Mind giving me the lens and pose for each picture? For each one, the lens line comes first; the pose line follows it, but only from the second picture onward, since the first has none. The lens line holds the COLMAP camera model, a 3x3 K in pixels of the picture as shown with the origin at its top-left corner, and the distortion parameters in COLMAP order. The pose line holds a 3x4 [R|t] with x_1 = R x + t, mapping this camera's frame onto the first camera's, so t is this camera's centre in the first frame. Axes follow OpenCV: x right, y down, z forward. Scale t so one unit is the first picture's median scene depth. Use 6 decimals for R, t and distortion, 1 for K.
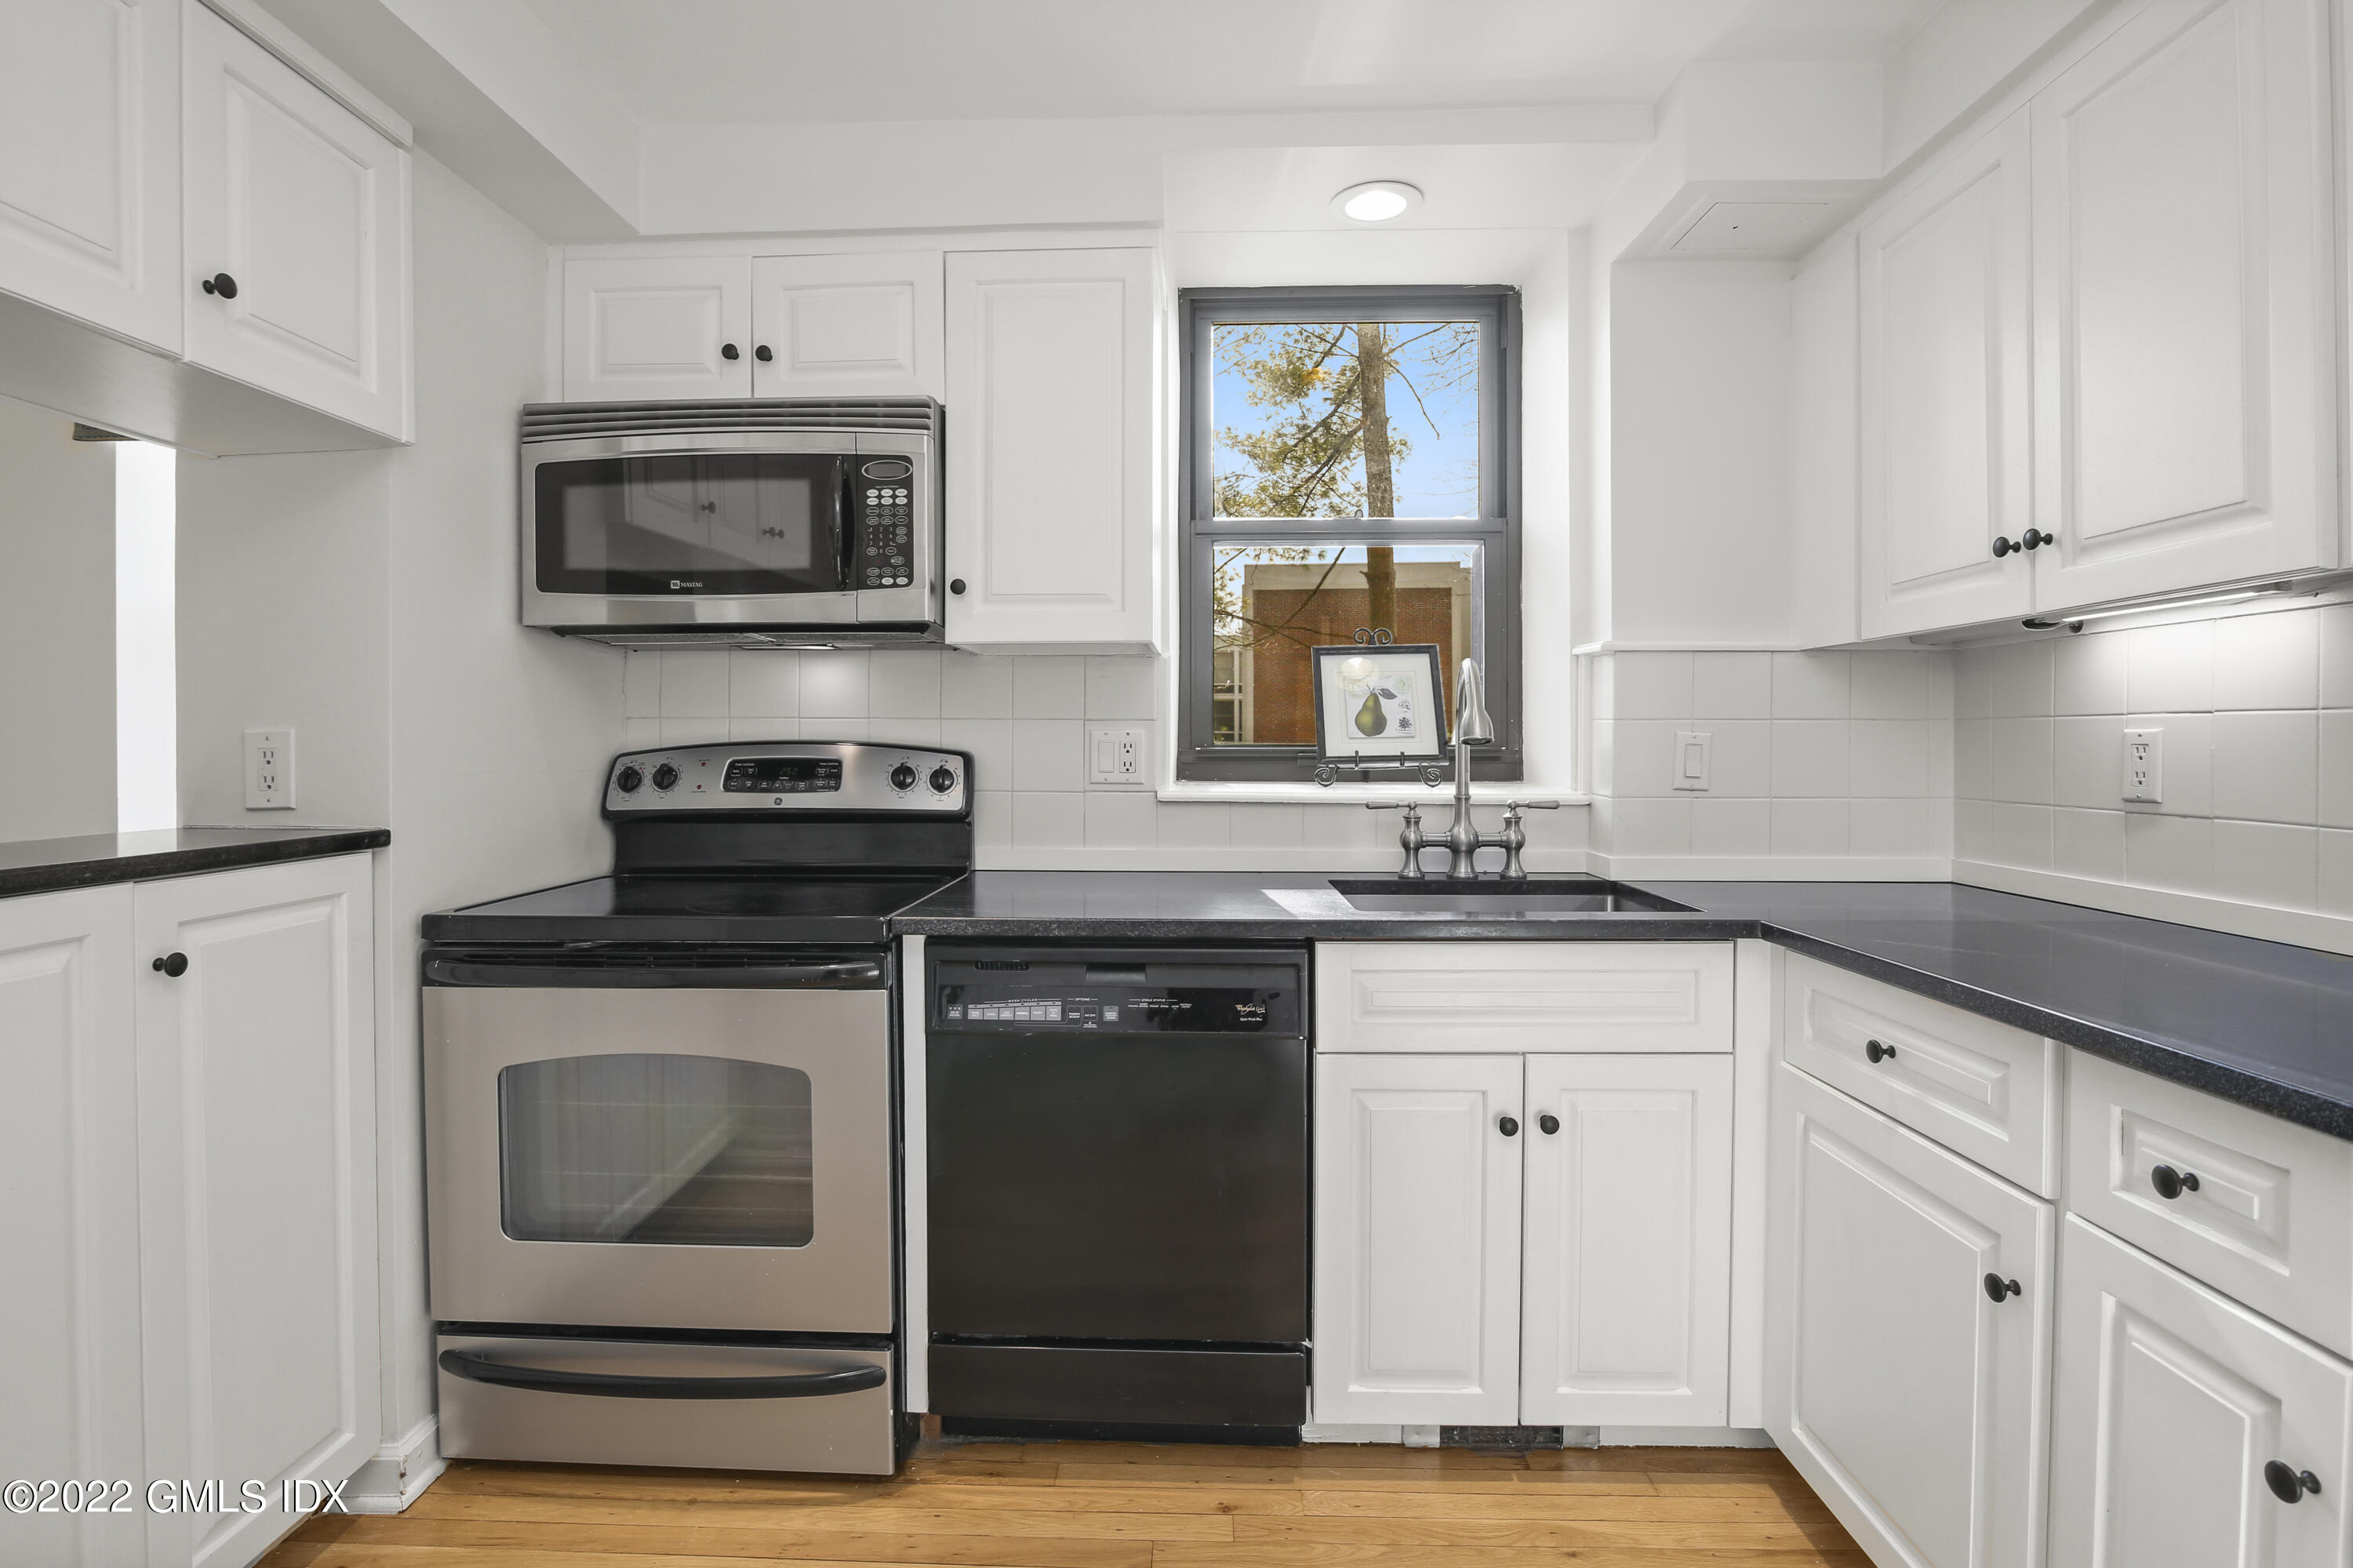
lens RADIAL K [[1087.9, 0, 1170.4], [0, 1087.9, 750.8], [0, 0, 1]] dist [-0.022945, 0.000454]
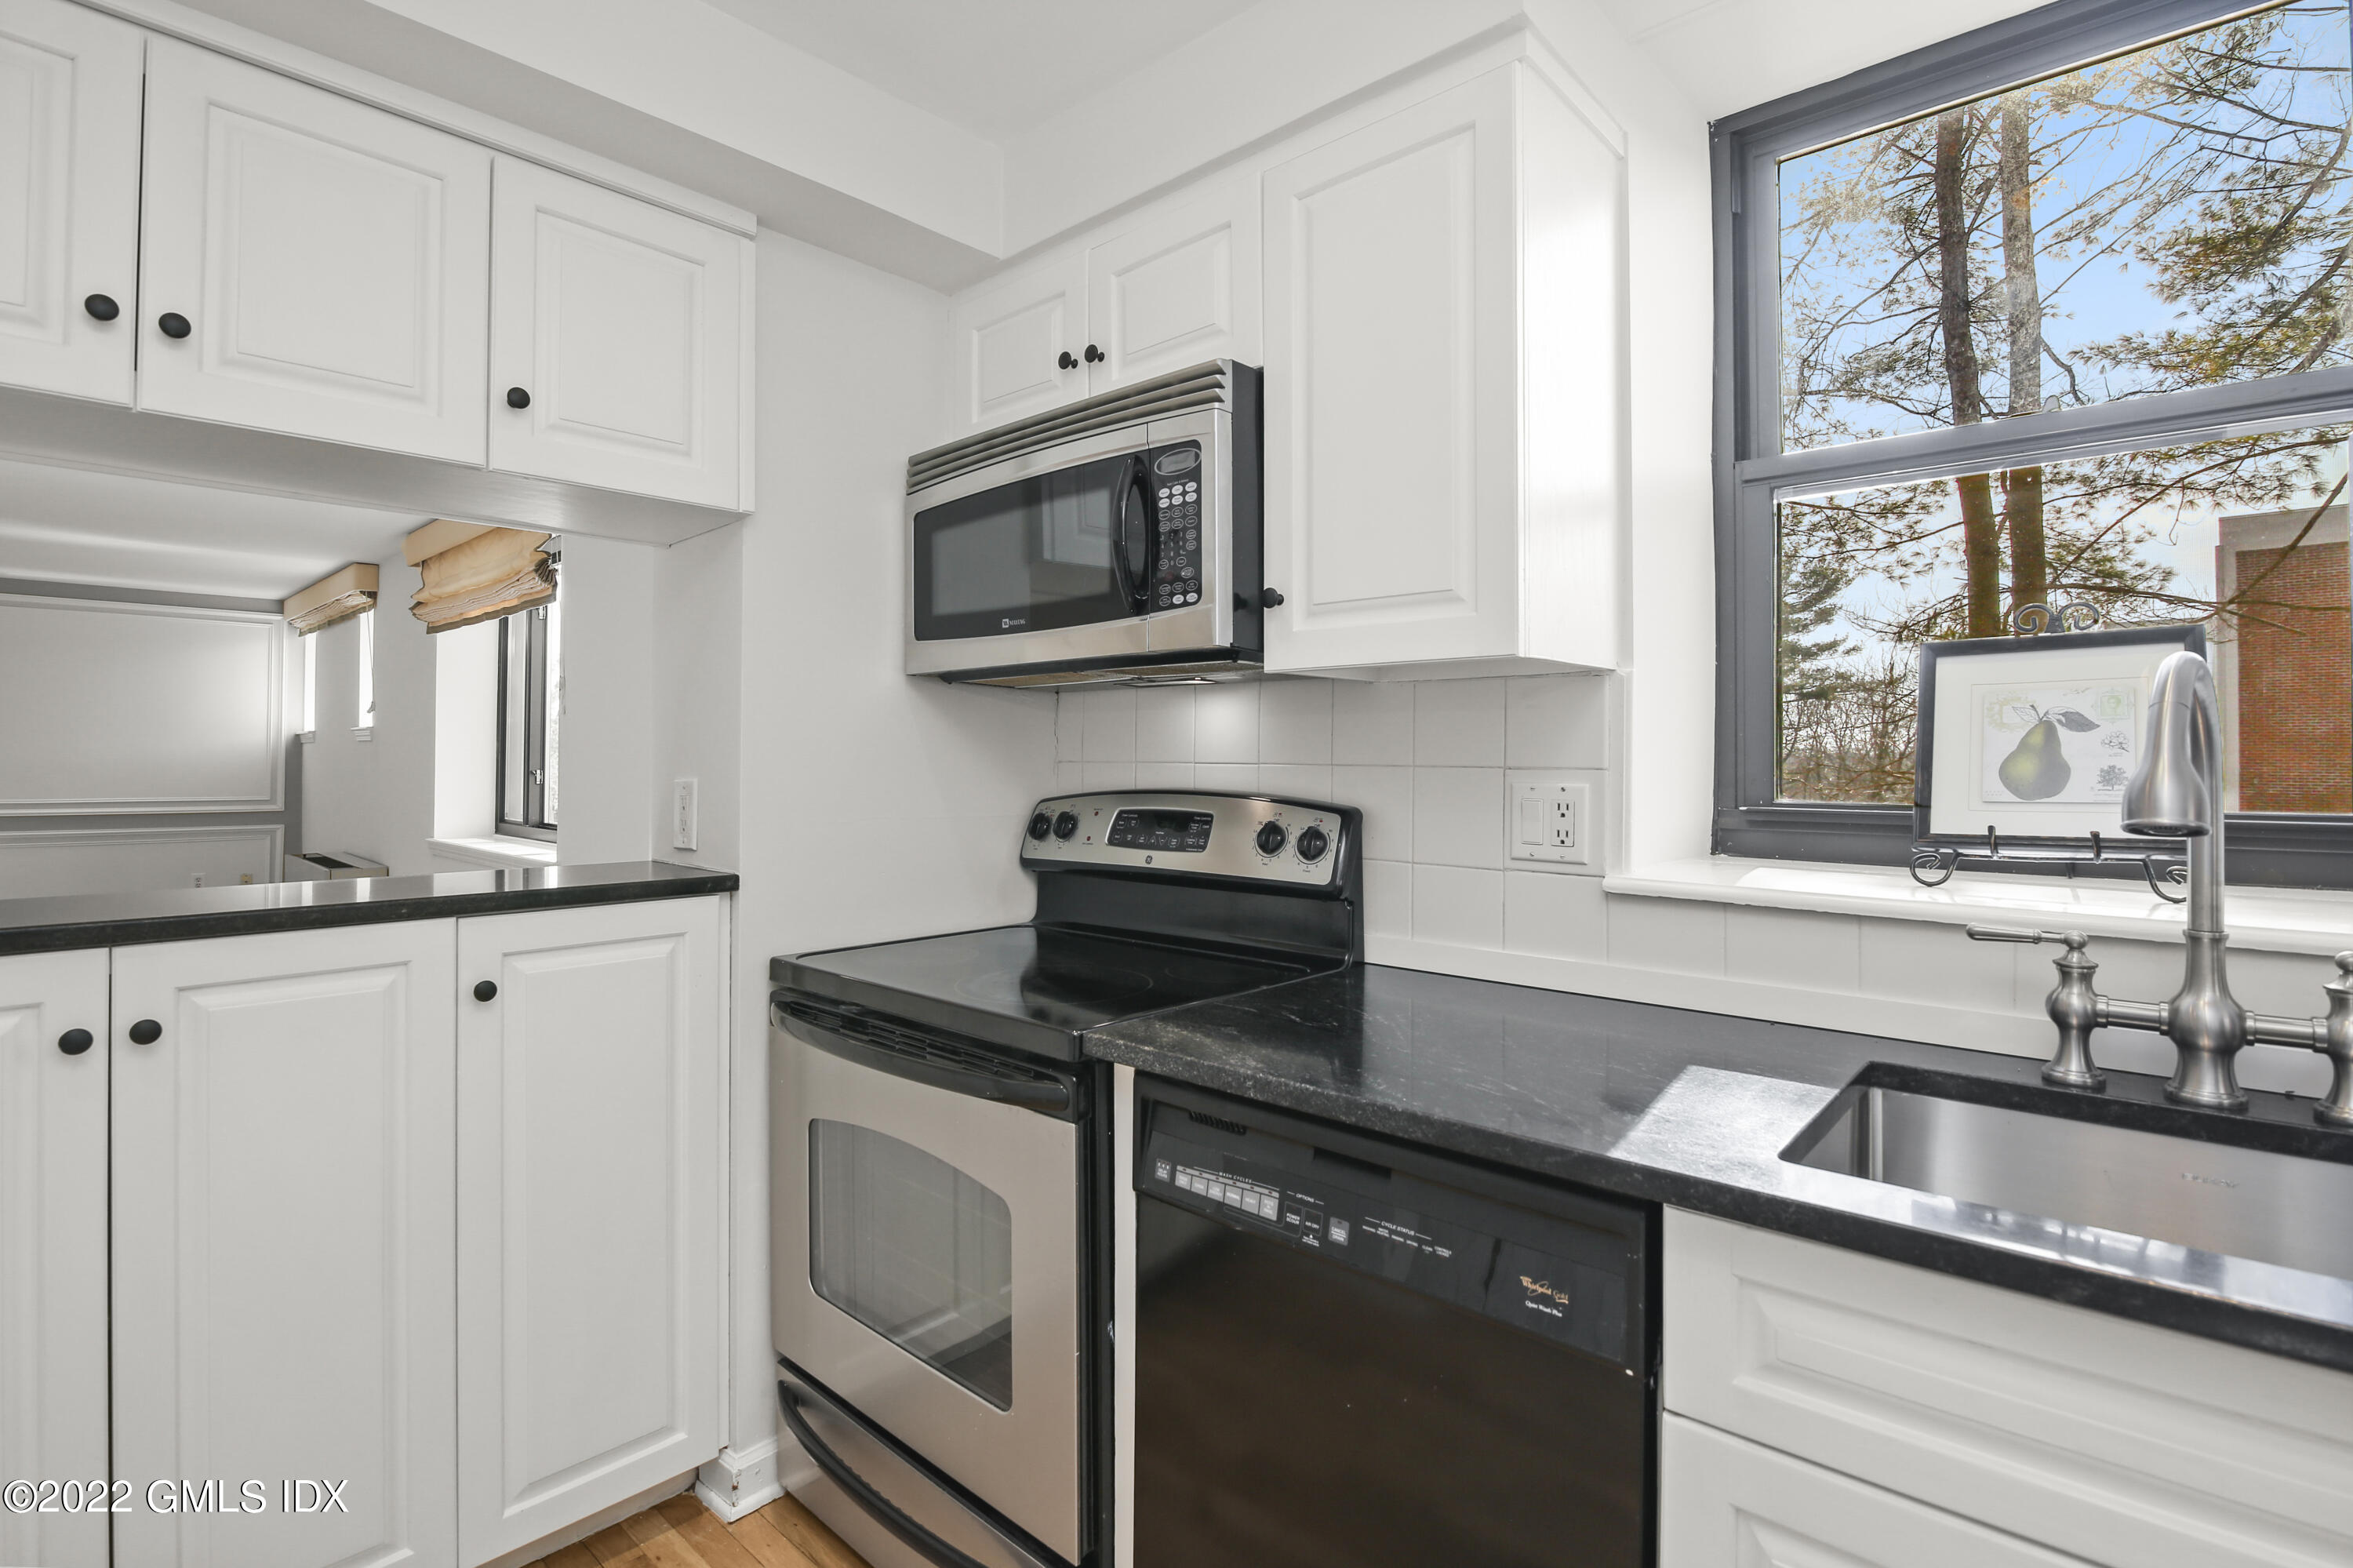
lens RADIAL K [[1104.6, 0, 1176.6], [0, 1104.6, 748.5], [0, 0, 1]] dist [-0.017381, -0.000112]
pose [[0.762331, -0.004577, -0.647171, 0.255100], [-0.009673, 0.999783, -0.018466, -0.029677], [0.647115, 0.020337, 0.762121, 0.363093]]
